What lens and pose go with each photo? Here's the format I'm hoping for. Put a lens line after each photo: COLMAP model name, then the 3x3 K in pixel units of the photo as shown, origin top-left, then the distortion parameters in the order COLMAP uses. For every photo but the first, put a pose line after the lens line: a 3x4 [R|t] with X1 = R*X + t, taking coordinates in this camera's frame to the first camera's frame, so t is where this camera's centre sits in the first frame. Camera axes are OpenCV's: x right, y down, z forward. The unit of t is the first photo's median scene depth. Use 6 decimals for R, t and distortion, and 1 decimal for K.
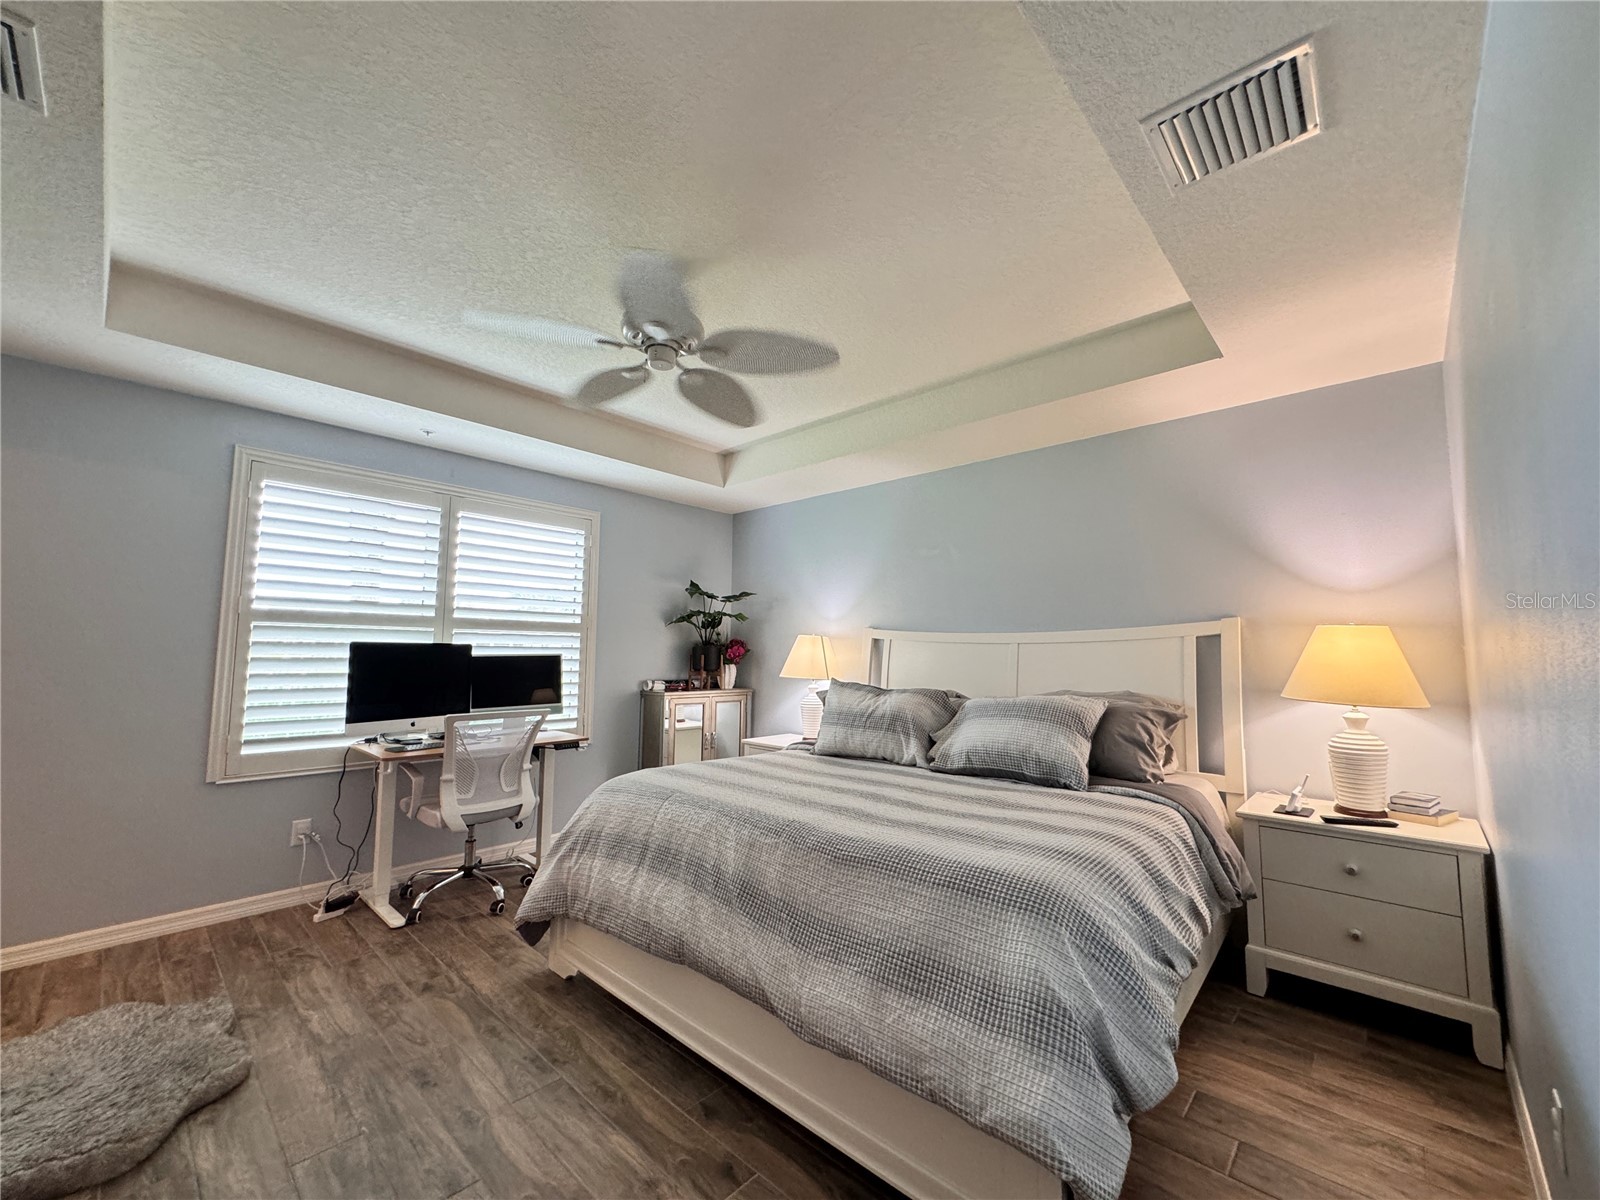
lens RADIAL K [[638.2, 0, 798.0], [0, 638.2, 601.7], [0, 0, 1]] dist [-0.000063, -0.000314]
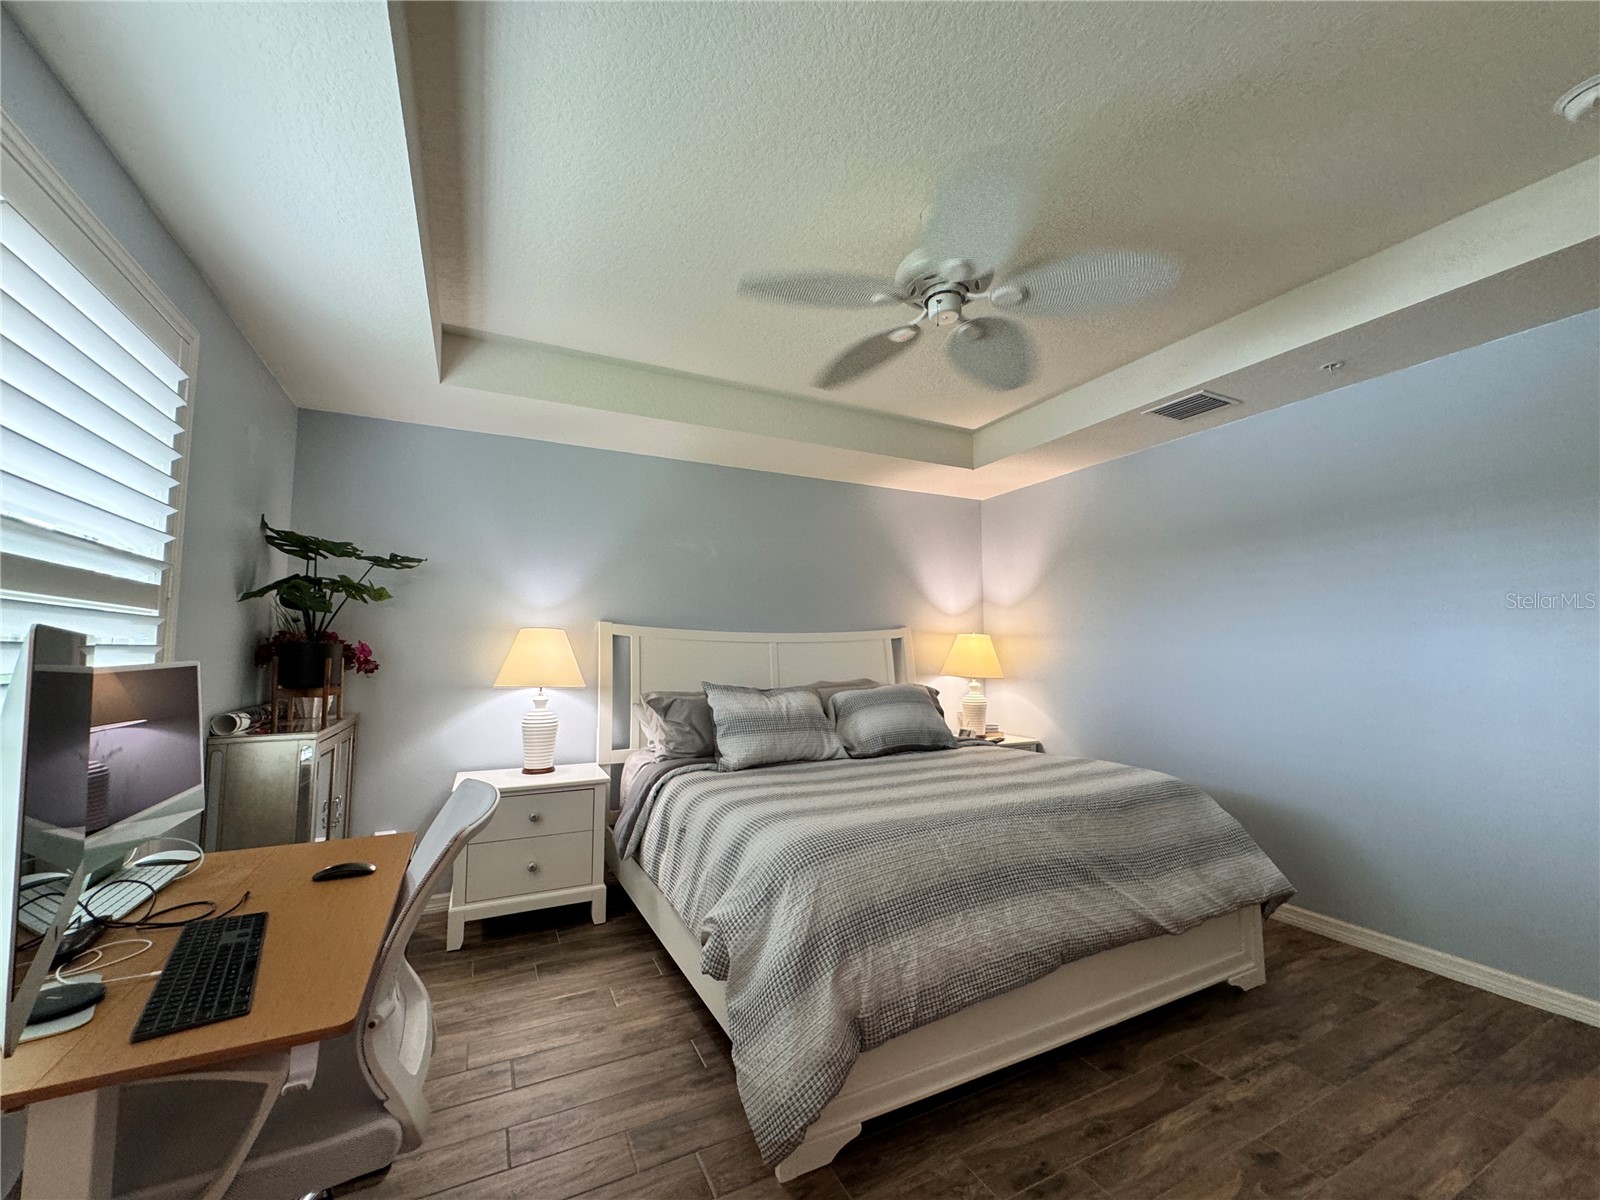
lens RADIAL K [[638.2, 0, 800.2], [0, 638.2, 598.1], [0, 0, 1]] dist [-0.000063, -0.000314]
pose [[0.346349, 0.070775, 0.935432, -0.800276], [-0.075890, 0.995996, -0.047259, 0.043311], [-0.935031, -0.054622, 0.350333, 0.652869]]
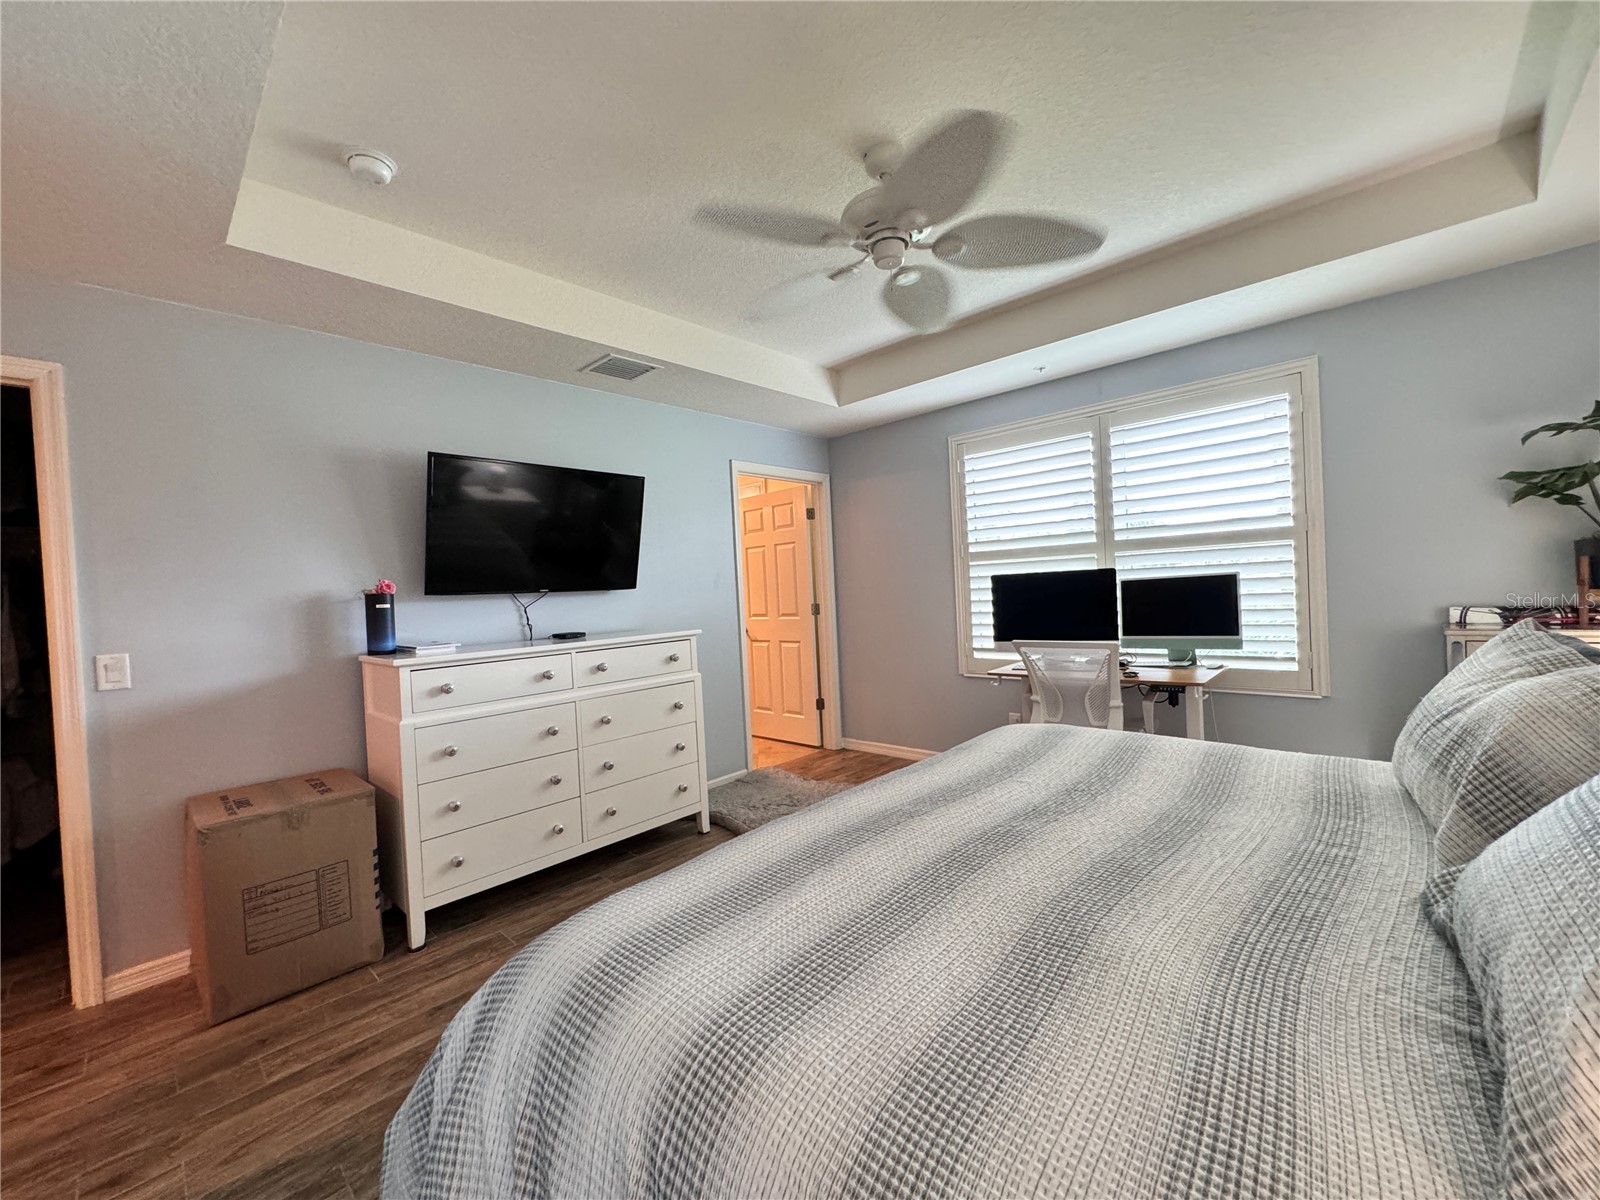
lens RADIAL K [[638.2, 0, 798.7], [0, 638.2, 605.5], [0, 0, 1]] dist [-0.000063, -0.000314]
pose [[0.001878, 0.012227, -0.999923, 0.506764], [0.128589, 0.991621, 0.012367, 0.058508], [0.991696, -0.128602, 0.000290, 0.618660]]
